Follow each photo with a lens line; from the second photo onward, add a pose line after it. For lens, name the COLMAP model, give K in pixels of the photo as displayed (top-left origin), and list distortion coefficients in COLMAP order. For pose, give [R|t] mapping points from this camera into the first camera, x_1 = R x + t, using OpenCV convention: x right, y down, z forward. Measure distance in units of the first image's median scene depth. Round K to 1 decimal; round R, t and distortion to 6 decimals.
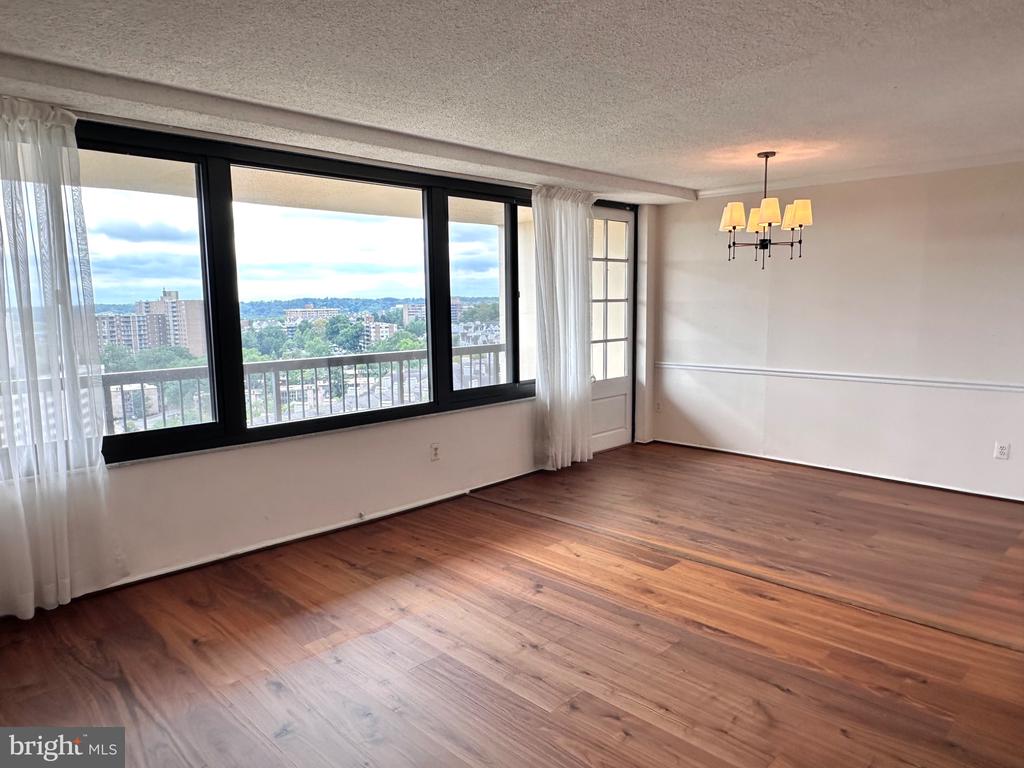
lens RADIAL K [[685.8, 0, 507.2], [0, 685.8, 386.9], [0, 0, 1]] dist [-0.000721, 0.000336]
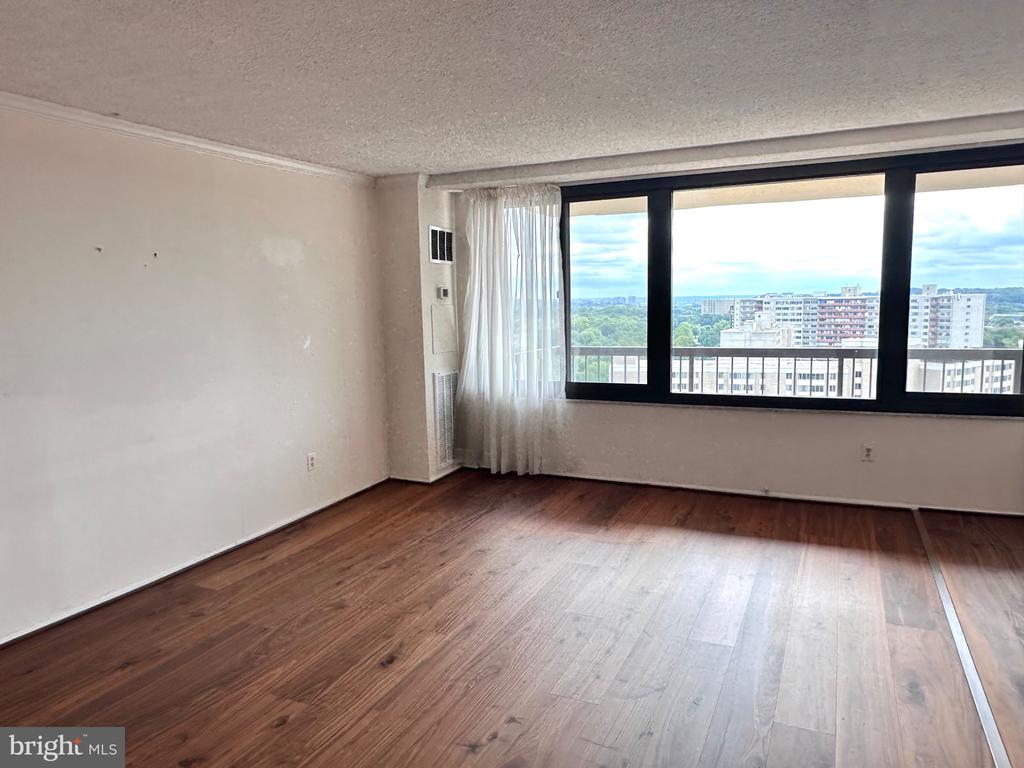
lens RADIAL K [[702.8, 0, 507.3], [0, 702.8, 386.1], [0, 0, 1]] dist [-0.005967, -0.004177]
pose [[0.340259, 0.113802, -0.933420, 0.612971], [-0.099114, 0.991461, 0.084749, -0.028027], [0.935094, 0.063678, 0.348633, 0.200016]]
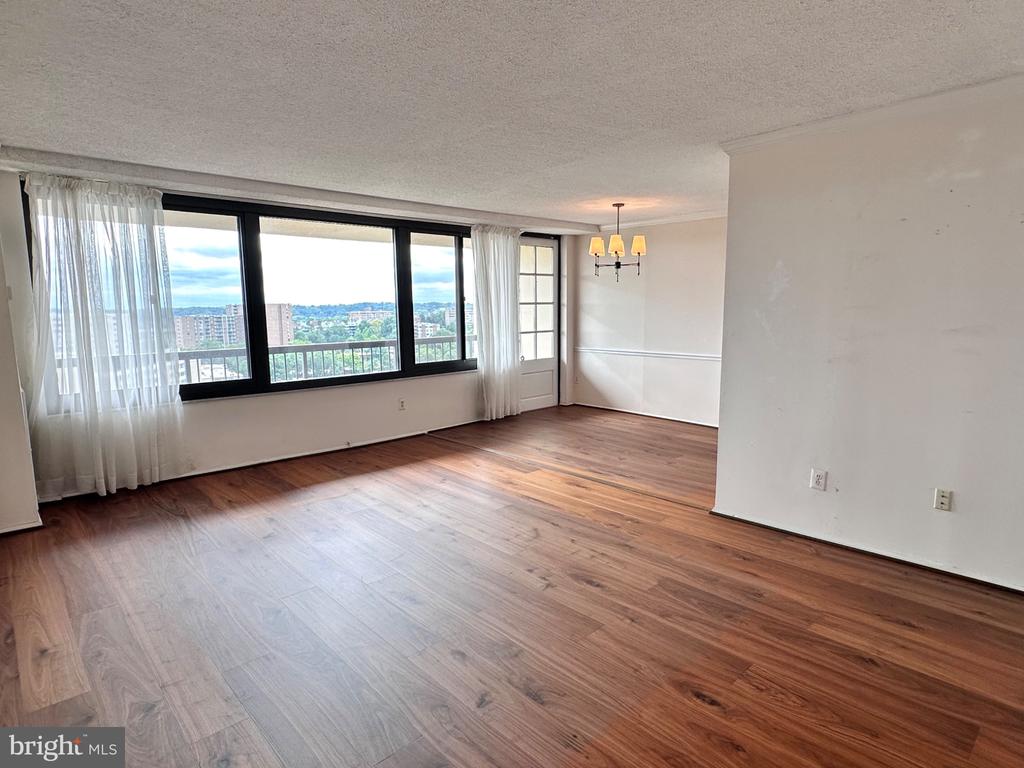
lens RADIAL K [[574.5, 0, 512.0], [0, 574.5, 384.0], [0, 0, 1]] dist [-0.001788, -0.000363]
pose [[0.999351, 0.007439, -0.035253, 0.178764], [-0.007022, 0.999904, 0.011931, 0.034499], [0.035339, -0.011676, 0.999307, -0.241789]]
